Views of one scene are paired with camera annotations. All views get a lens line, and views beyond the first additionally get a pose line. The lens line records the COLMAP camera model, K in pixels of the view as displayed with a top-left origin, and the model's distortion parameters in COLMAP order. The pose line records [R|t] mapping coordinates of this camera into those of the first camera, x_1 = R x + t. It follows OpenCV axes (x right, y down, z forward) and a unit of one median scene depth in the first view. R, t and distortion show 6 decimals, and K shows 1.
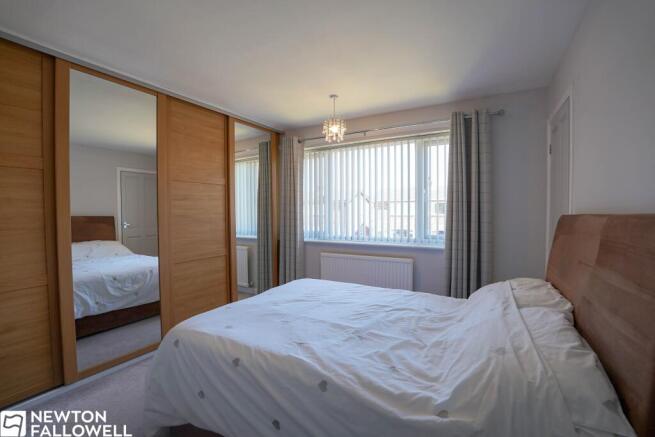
lens RADIAL K [[282.7, 0, 328.0], [0, 282.7, 219.2], [0, 0, 1]] dist [-0.053556, 0.000280]
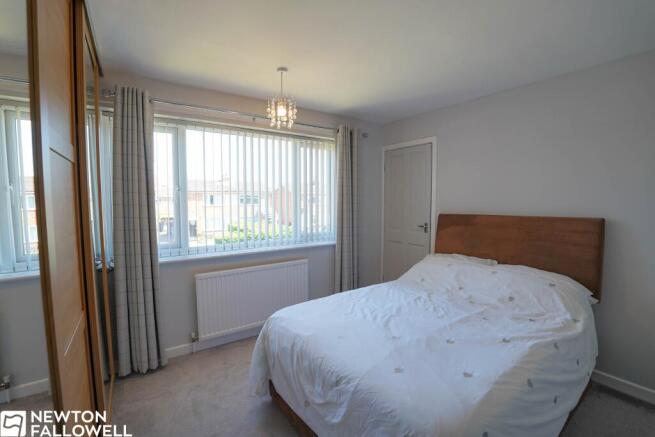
lens RADIAL K [[282.7, 0, 328.1], [0, 282.7, 216.7], [0, 0, 1]] dist [-0.053556, 0.000280]
pose [[0.434039, -0.048873, 0.899567, -1.166504], [0.024632, 0.998798, 0.042379, -0.101030], [-0.900557, 0.003764, 0.434721, 0.982417]]
